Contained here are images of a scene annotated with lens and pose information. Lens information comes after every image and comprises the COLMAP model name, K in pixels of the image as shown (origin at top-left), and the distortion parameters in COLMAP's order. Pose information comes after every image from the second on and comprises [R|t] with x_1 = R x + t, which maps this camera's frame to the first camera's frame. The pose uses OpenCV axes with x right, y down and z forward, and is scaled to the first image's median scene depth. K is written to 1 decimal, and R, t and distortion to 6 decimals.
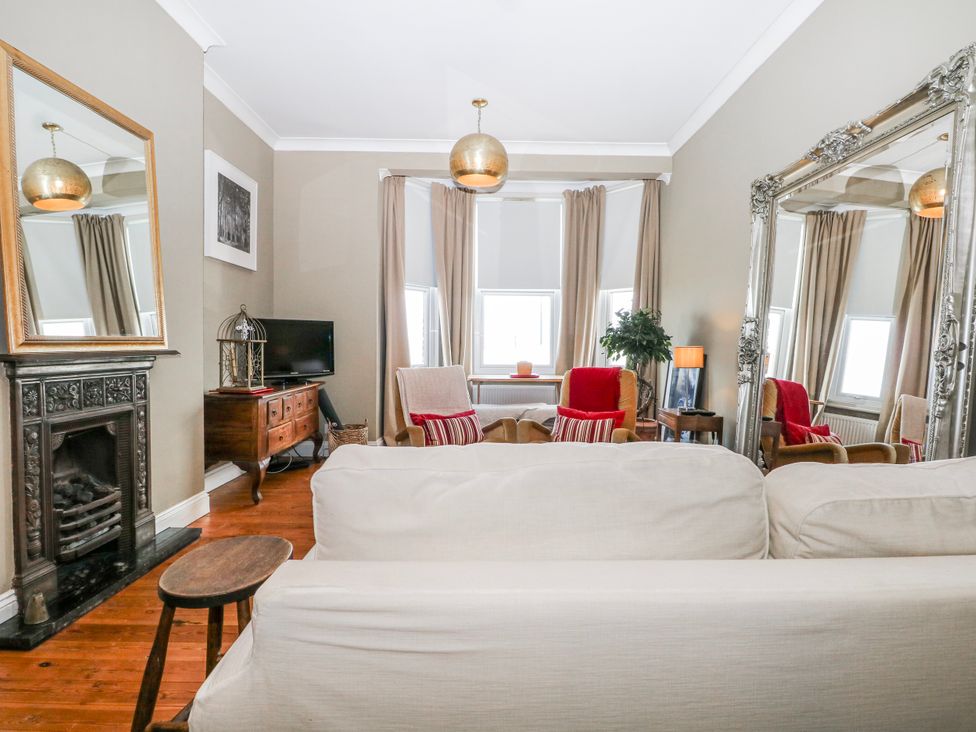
lens RADIAL K [[505.6, 0, 490.1], [0, 505.6, 357.2], [0, 0, 1]] dist [-0.002252, -0.009226]
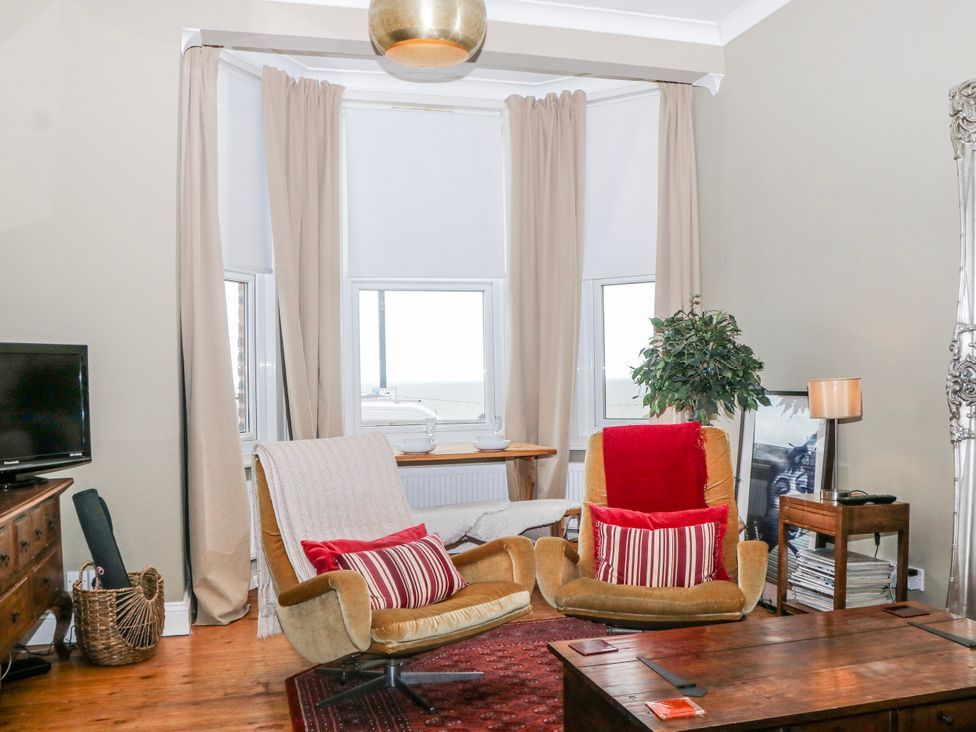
lens RADIAL K [[903.4, 0, 492.5], [0, 903.4, 371.8], [0, 0, 1]] dist [-0.121821, 0.000000]
pose [[0.961037, -0.022788, 0.275479, -0.216930], [0.034445, 0.998701, -0.037552, -0.005181], [-0.274265, 0.045578, 0.960573, 0.176928]]
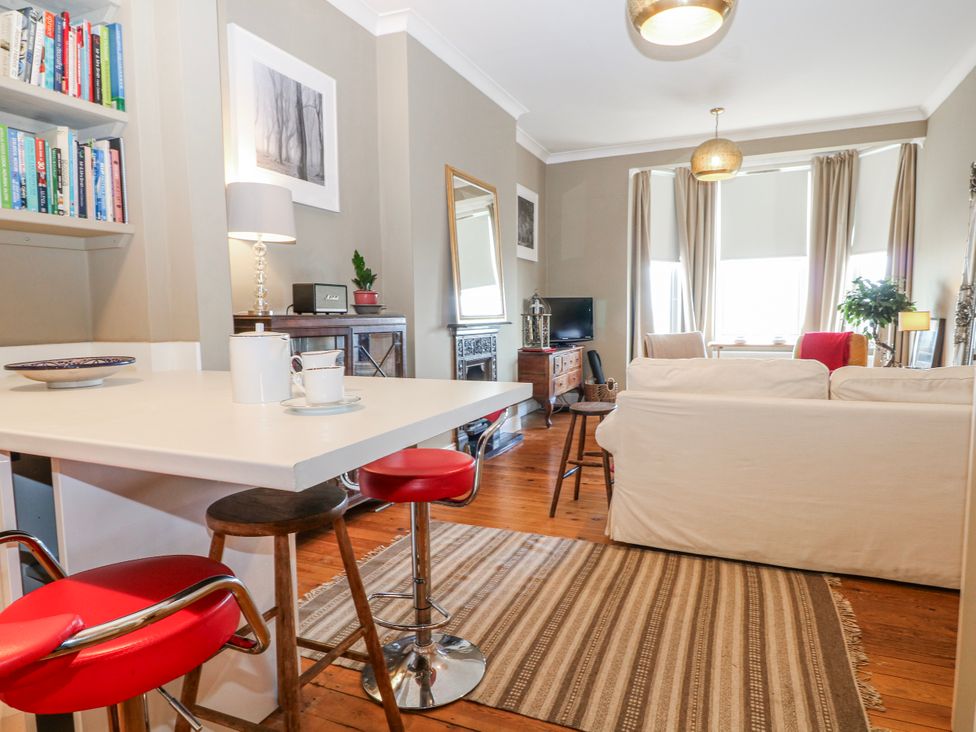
lens RADIAL K [[580.5, 0, 491.8], [0, 580.5, 358.7], [0, 0, 1]] dist [0.000842, -0.006693]
pose [[0.913442, 0.009847, -0.406849, 0.058003], [0.010476, 0.998807, 0.047695, 0.010844], [0.406834, -0.047828, 0.912249, -0.510936]]
